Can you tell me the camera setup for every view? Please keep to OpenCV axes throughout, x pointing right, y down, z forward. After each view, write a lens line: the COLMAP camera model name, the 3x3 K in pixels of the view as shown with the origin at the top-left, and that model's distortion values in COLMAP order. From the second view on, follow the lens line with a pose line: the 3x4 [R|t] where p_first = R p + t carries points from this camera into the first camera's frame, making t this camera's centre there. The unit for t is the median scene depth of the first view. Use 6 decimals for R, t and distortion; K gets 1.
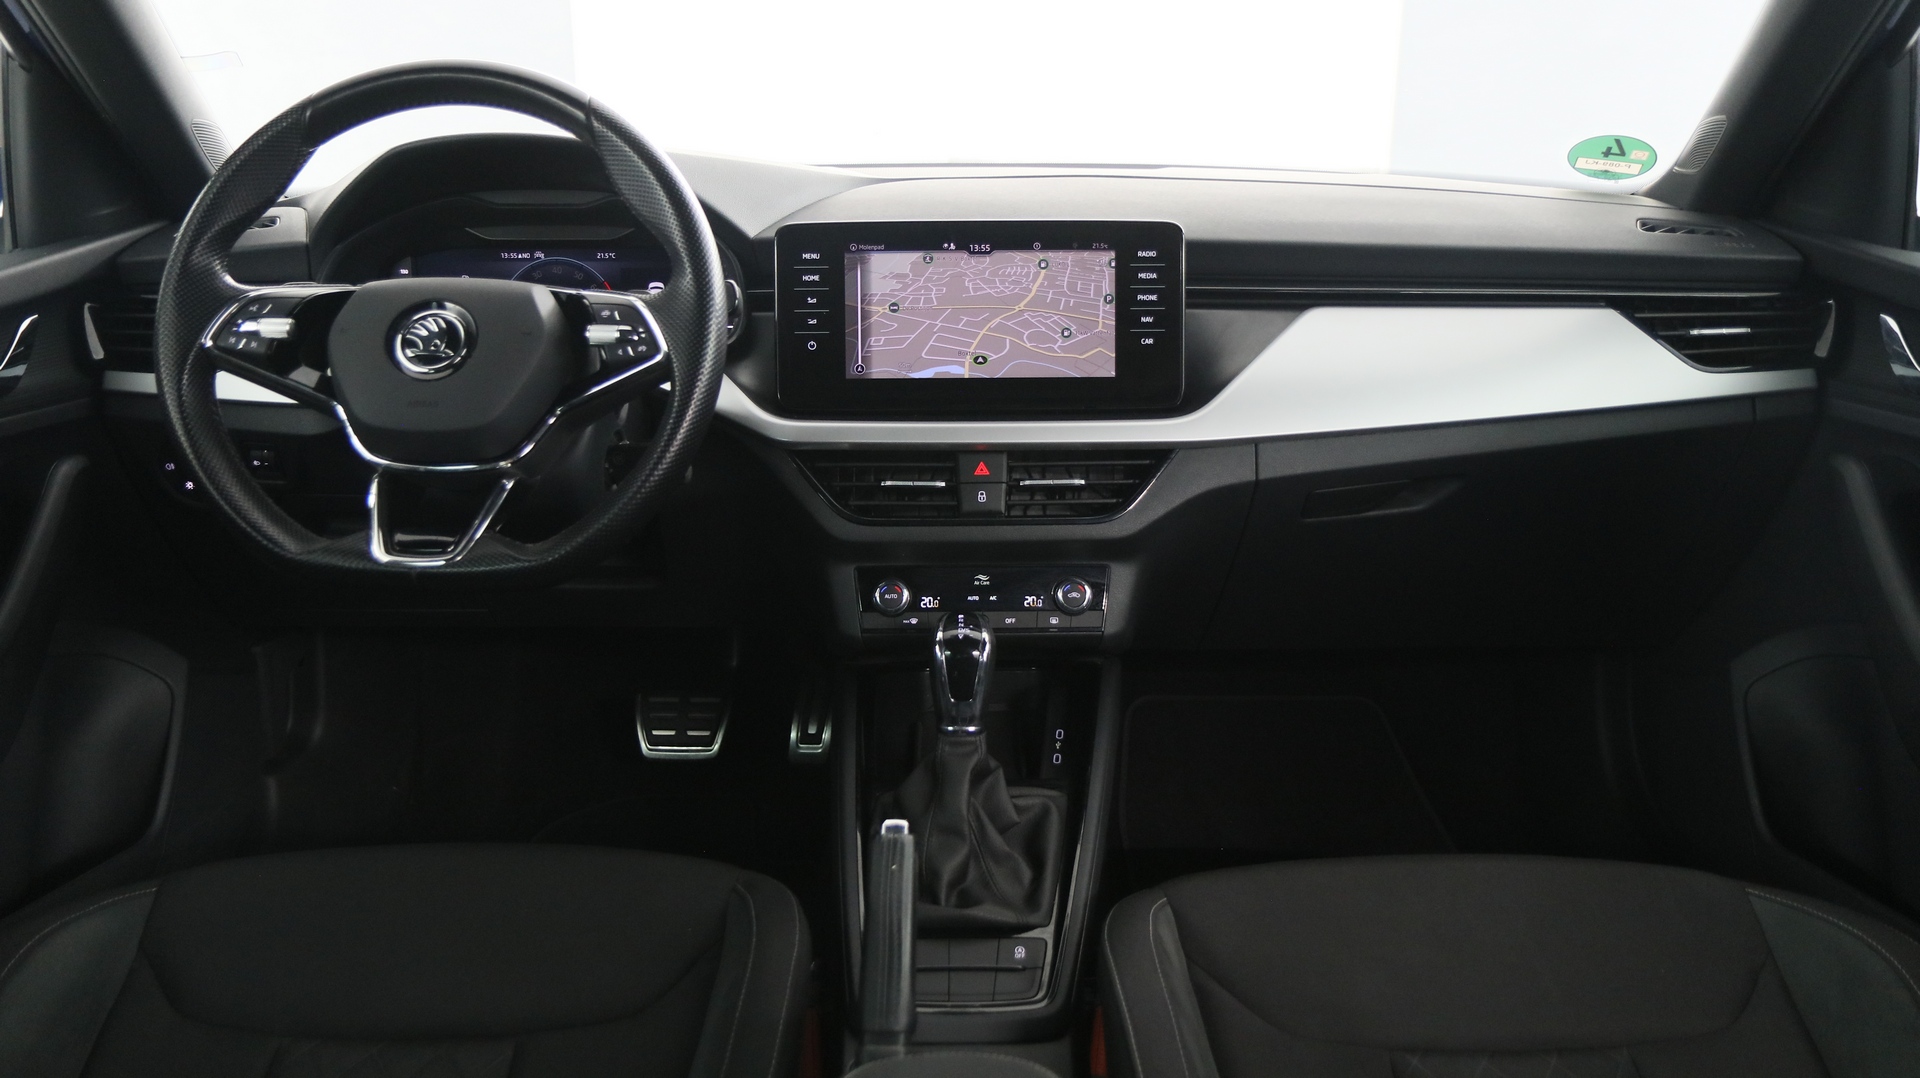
lens RADIAL K [[1456.6, 0, 944.4], [0, 1456.6, 549.3], [0, 0, 1]] dist [-0.025220, 0.017728]
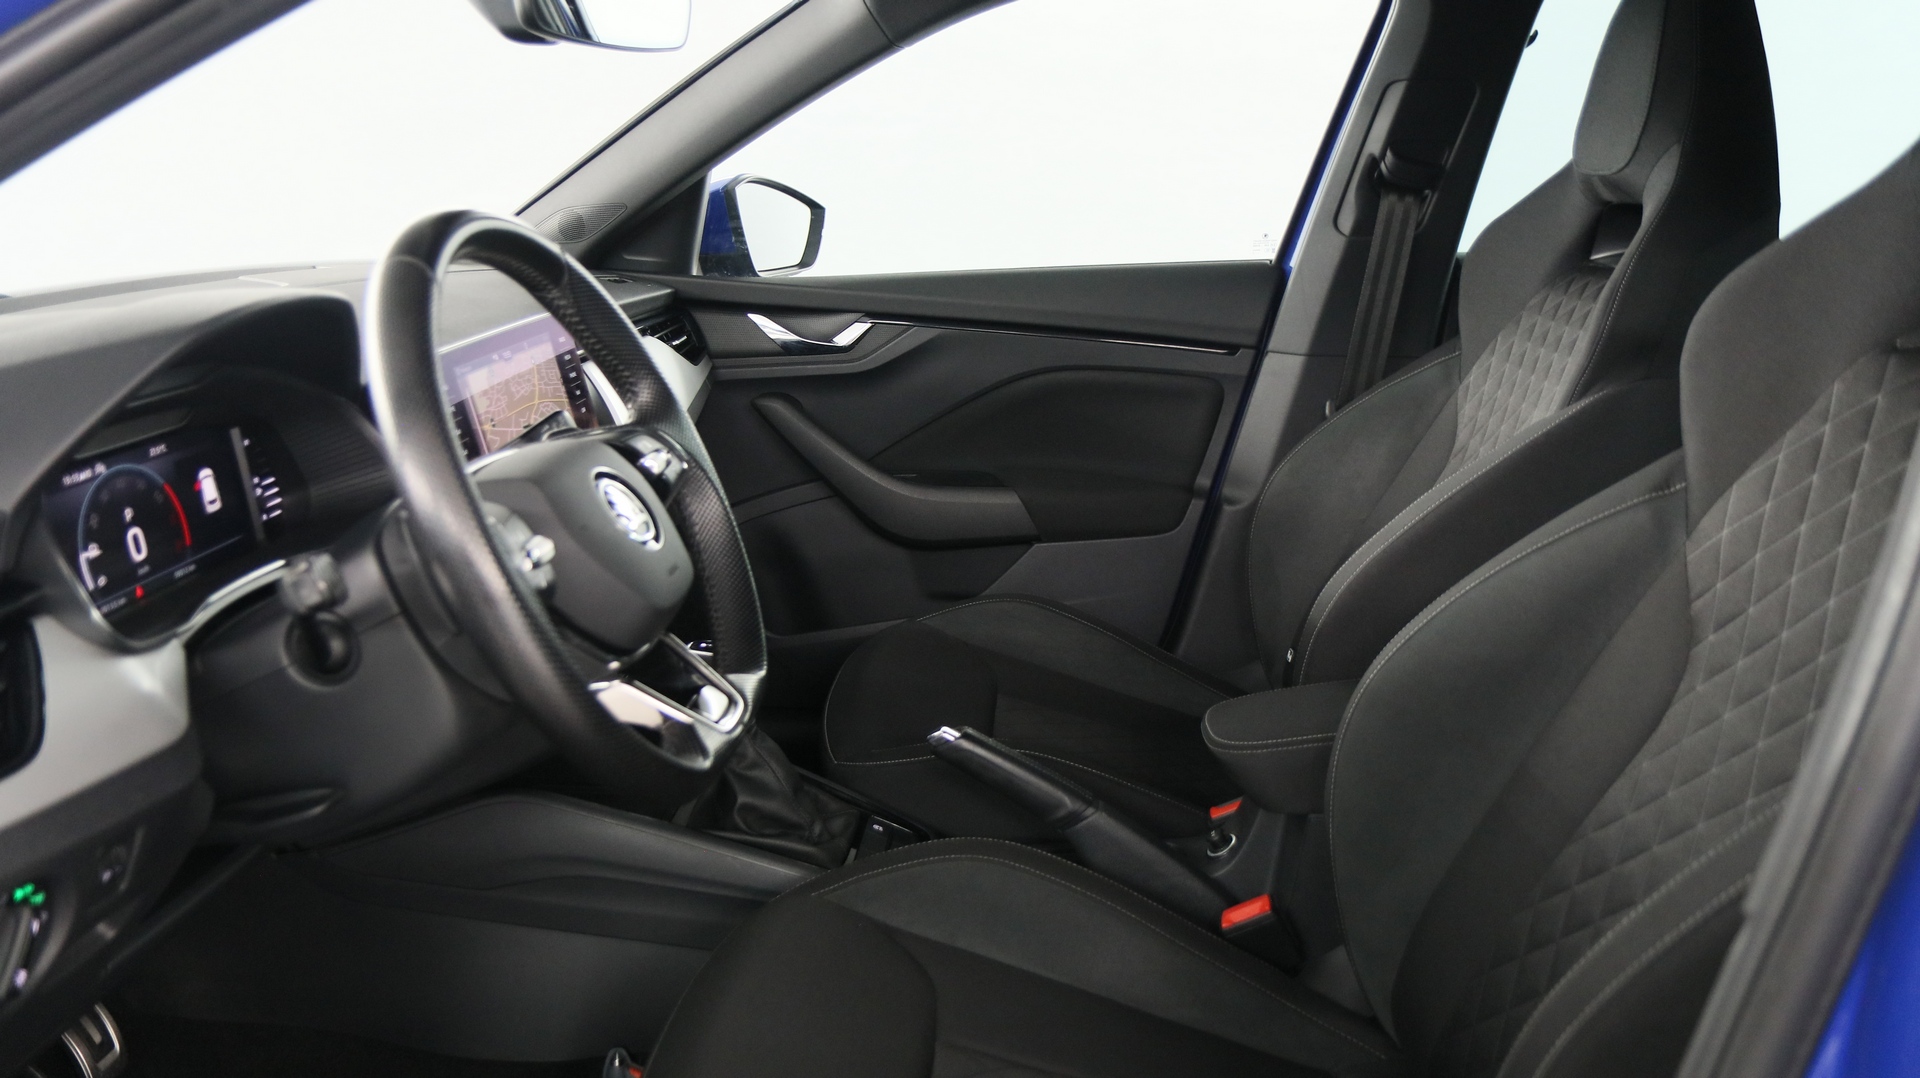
lens RADIAL K [[1456.6, 0, 946.4], [0, 1456.6, 544.2], [0, 0, 1]] dist [-0.025220, 0.017728]
pose [[0.093918, -0.268737, 0.958624, -1.009017], [0.292990, 0.927700, 0.231364, -0.230271], [-0.951492, 0.259138, 0.165866, 0.548555]]
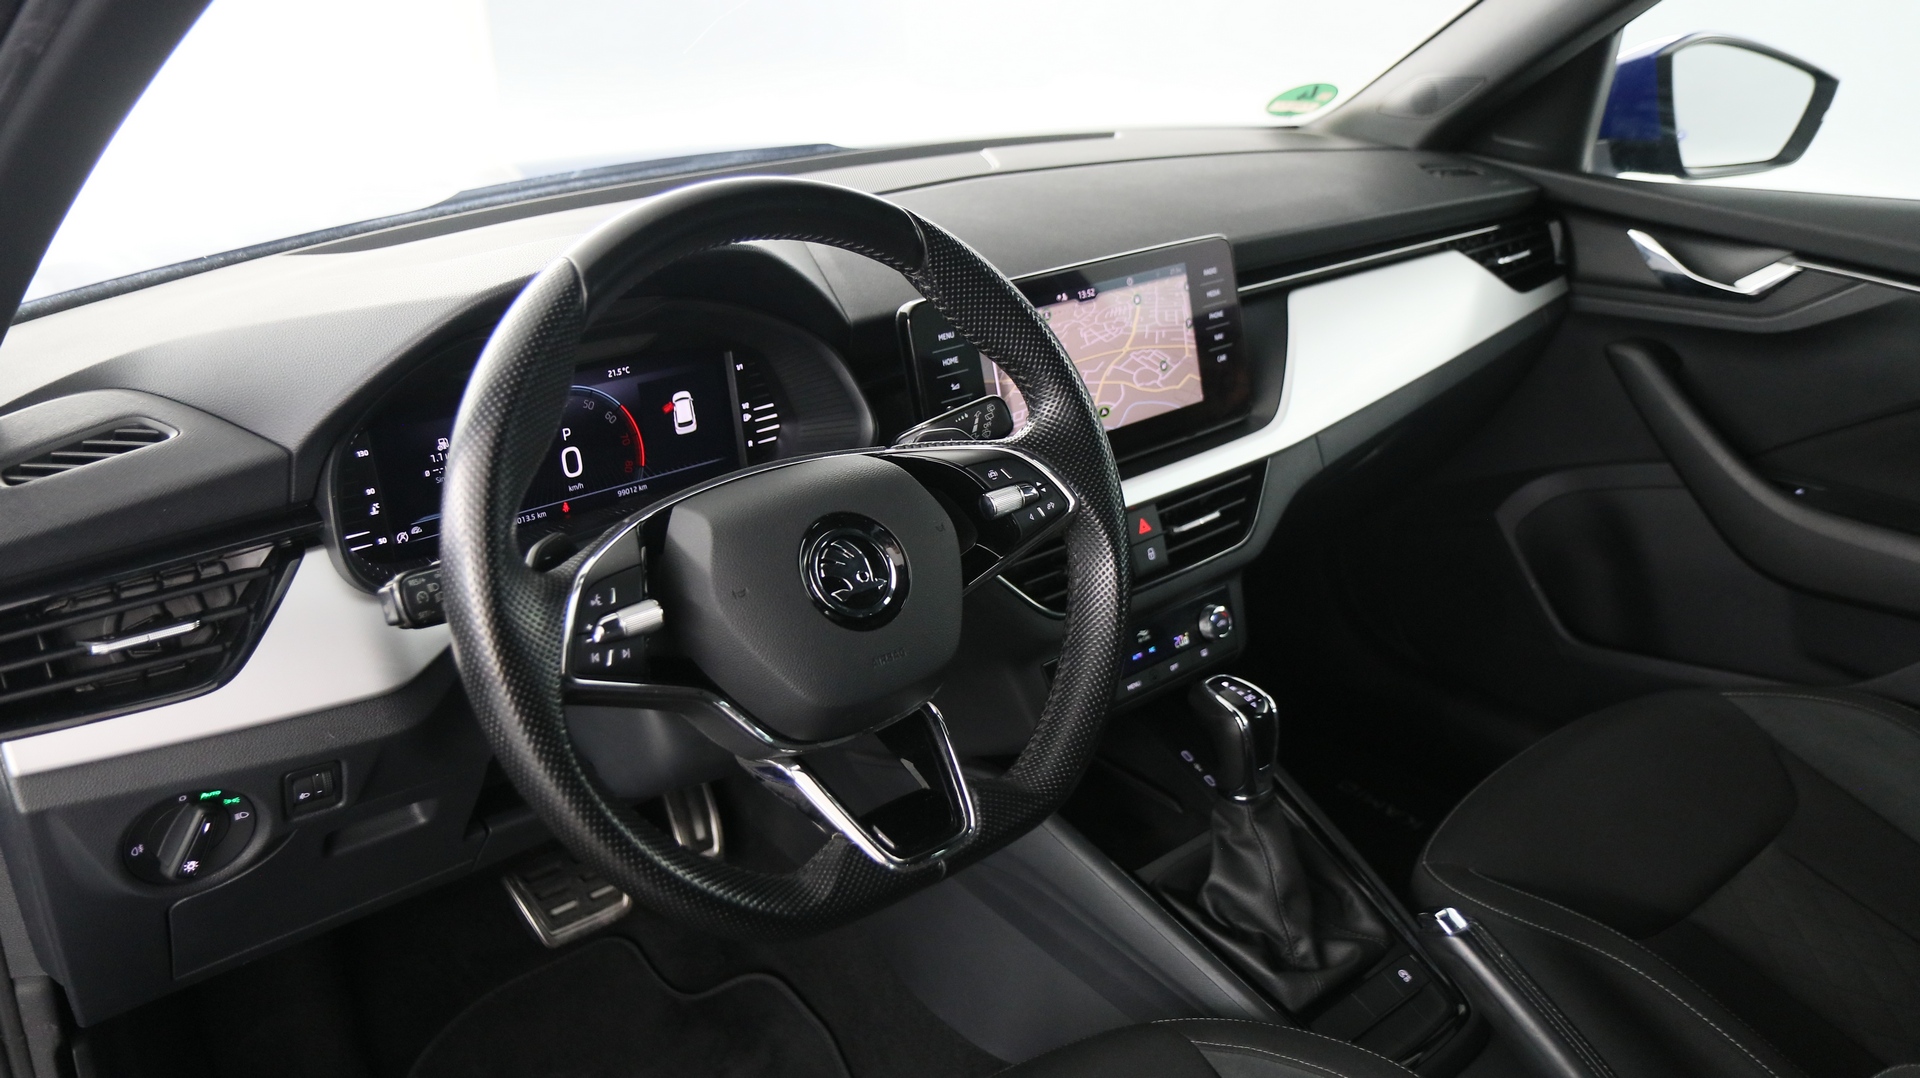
lens RADIAL K [[1456.6, 0, 955.4], [0, 1456.6, 539.7], [0, 0, 1]] dist [-0.025220, 0.017728]
pose [[0.771905, -0.264450, 0.578125, -0.612372], [0.205373, 0.964346, 0.166907, -0.227353], [-0.601652, -0.010105, 0.798695, 0.311910]]
